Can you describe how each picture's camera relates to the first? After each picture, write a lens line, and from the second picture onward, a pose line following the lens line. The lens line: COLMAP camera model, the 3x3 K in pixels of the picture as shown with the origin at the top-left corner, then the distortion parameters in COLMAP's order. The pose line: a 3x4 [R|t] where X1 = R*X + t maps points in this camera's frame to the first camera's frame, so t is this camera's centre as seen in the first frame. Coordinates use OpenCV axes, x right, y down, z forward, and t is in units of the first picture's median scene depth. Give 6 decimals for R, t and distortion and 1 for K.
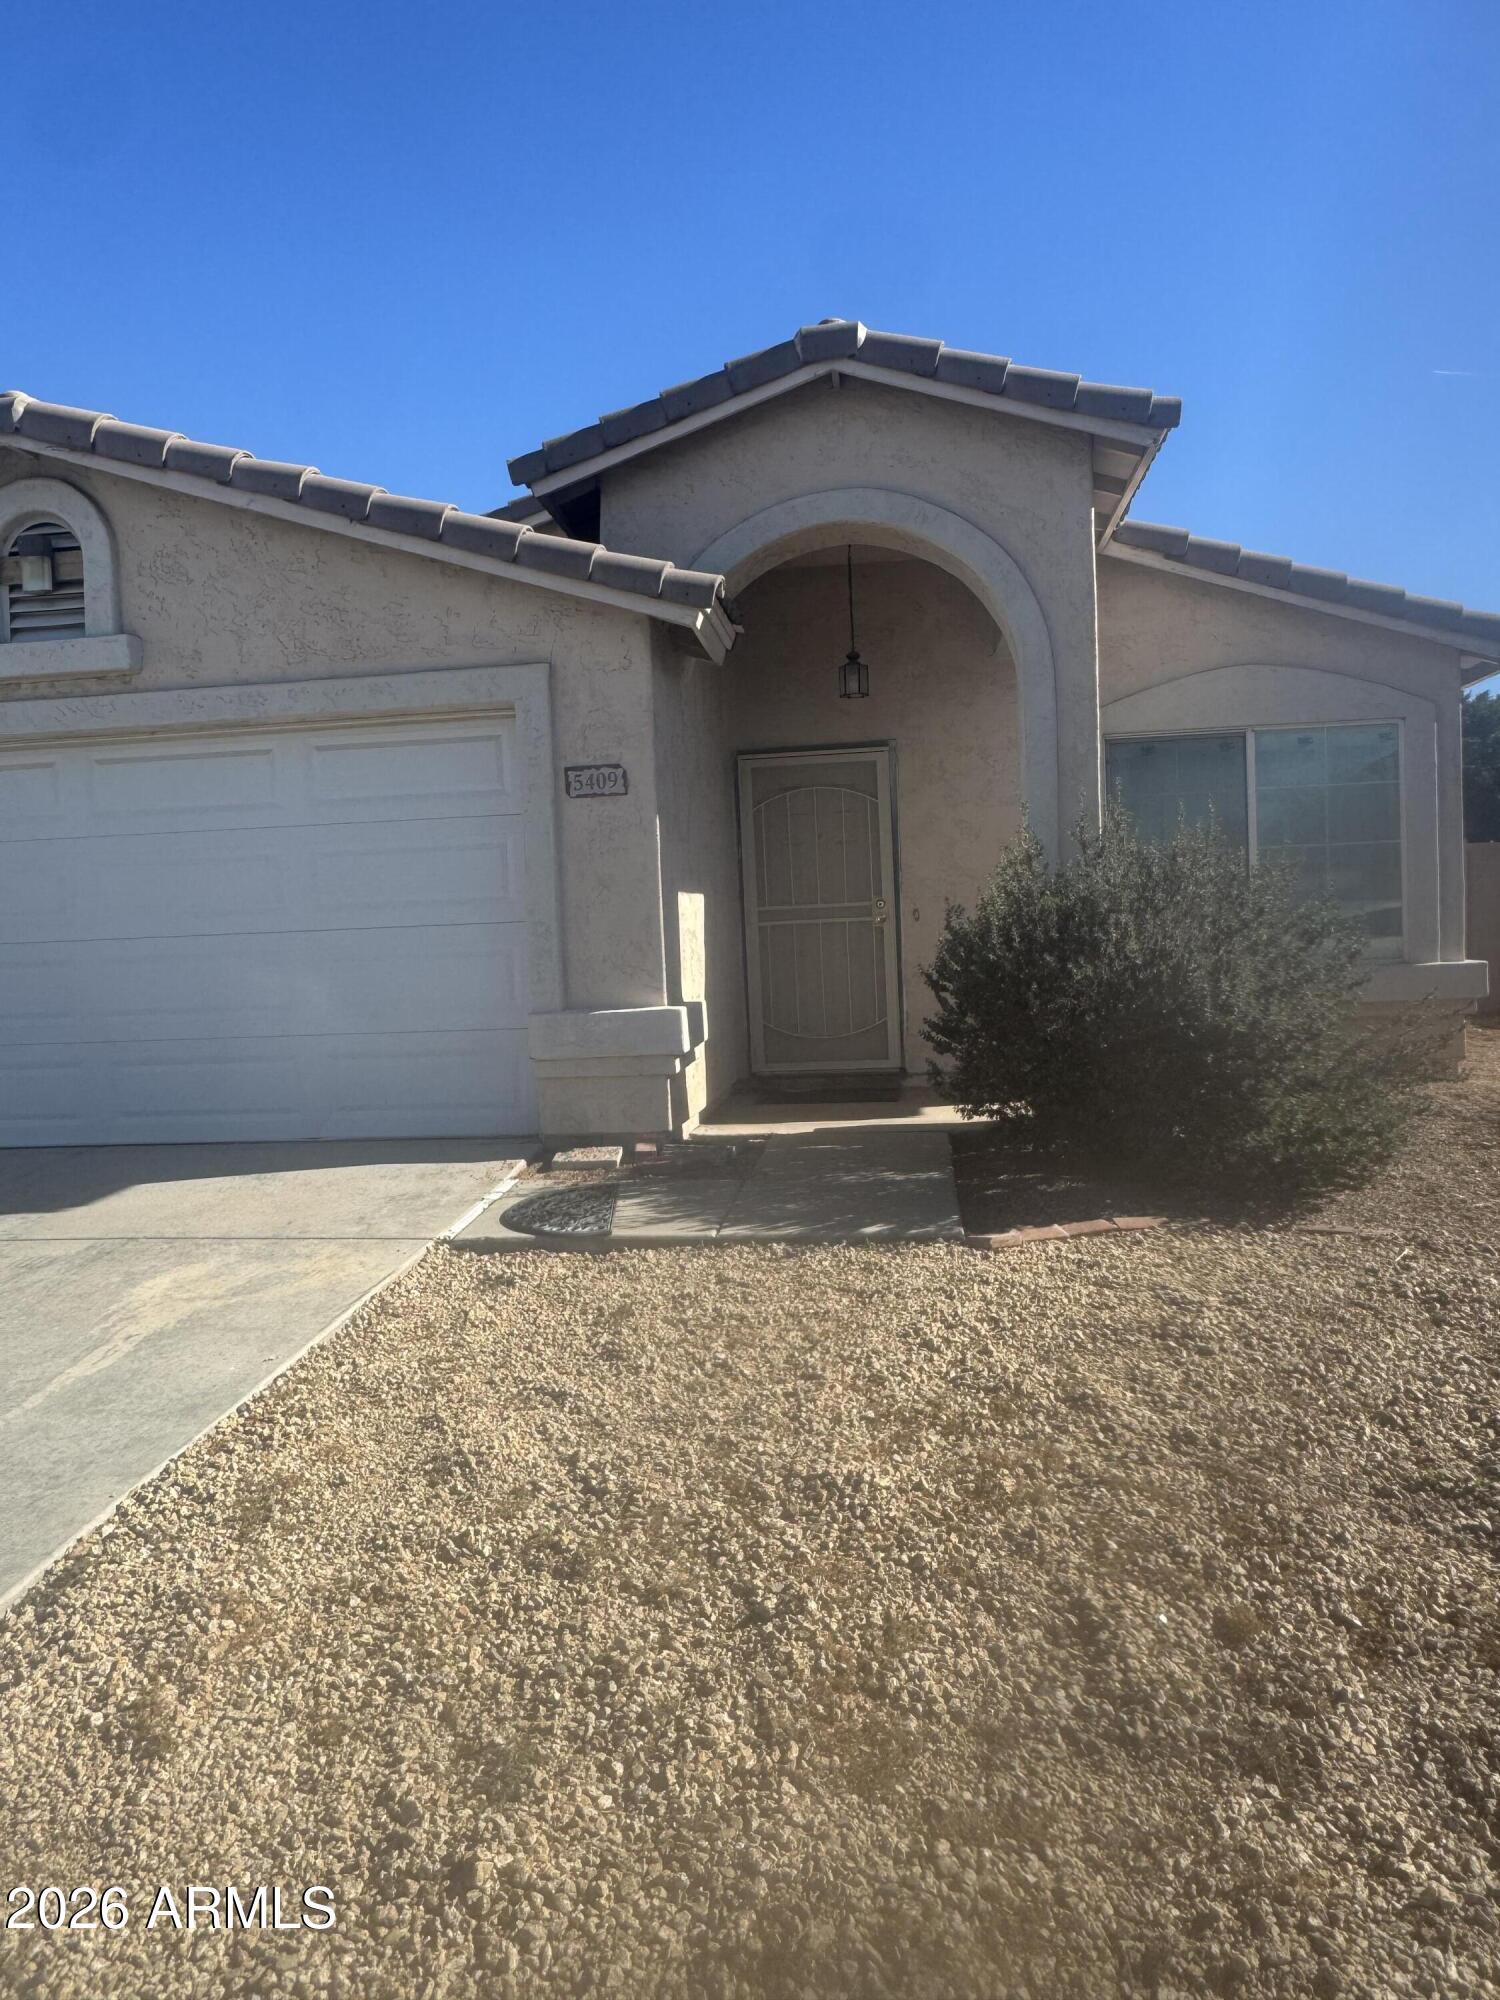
lens RADIAL K [[1331.1, 0, 750.1], [0, 1331.1, 998.6], [0, 0, 1]] dist [0.003972, -0.000084]
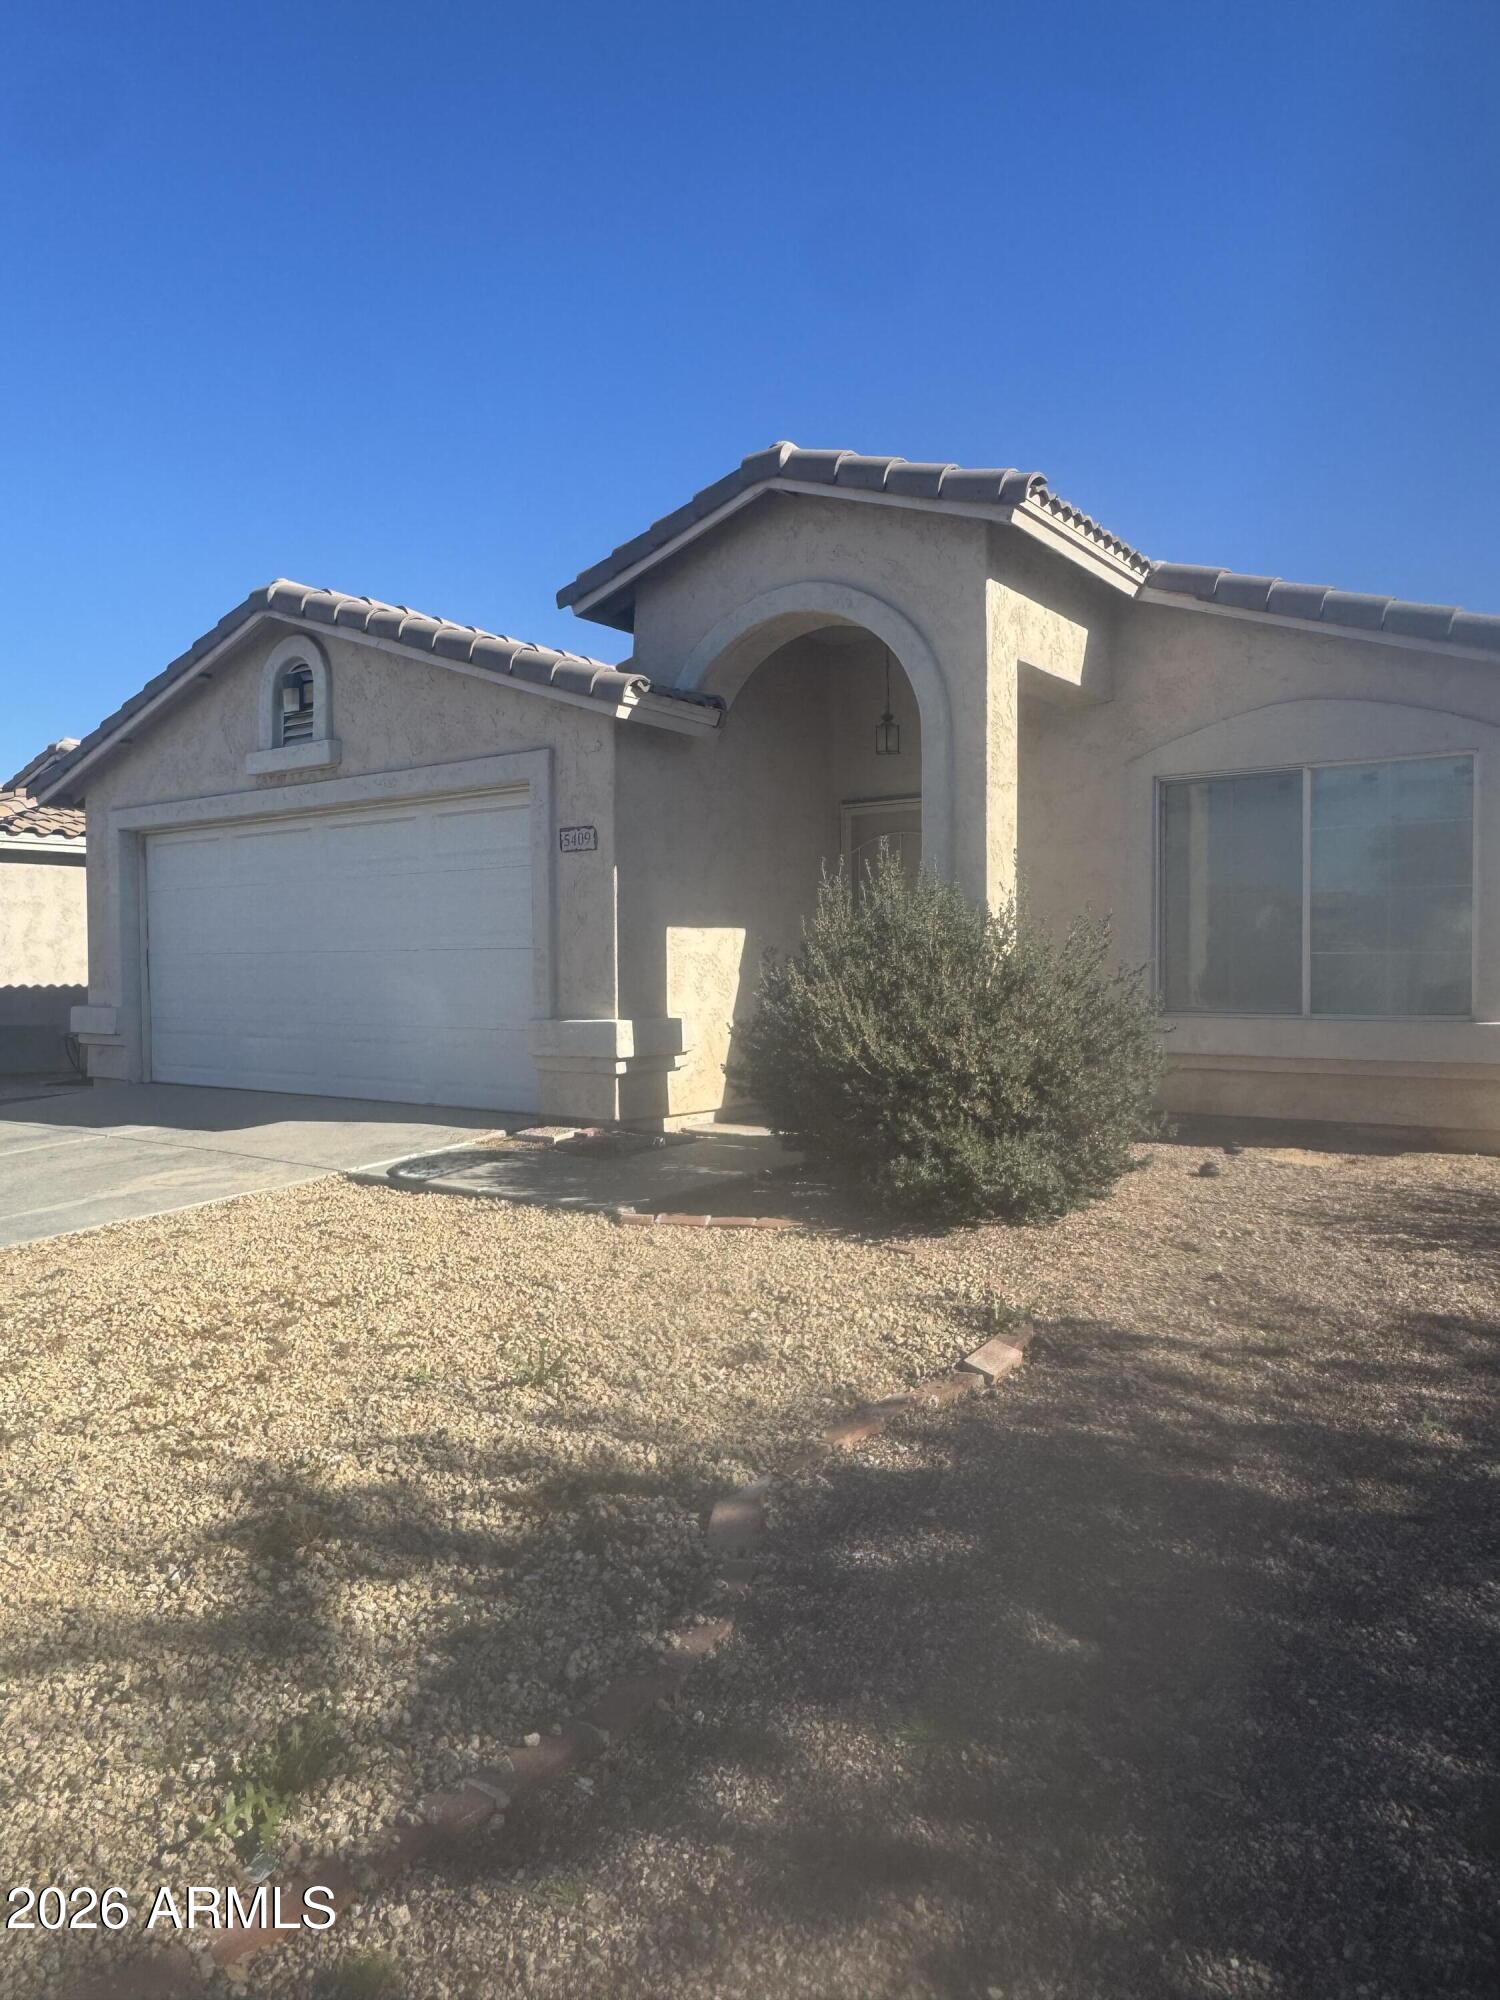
lens RADIAL K [[1331.1, 0, 748.7], [0, 1331.1, 998.8], [0, 0, 1]] dist [0.003972, -0.000084]
pose [[0.872668, 0.048567, -0.485893, 0.630567], [-0.053508, 0.998561, 0.003710, -0.024083], [0.485373, 0.022762, 0.874011, -0.026139]]
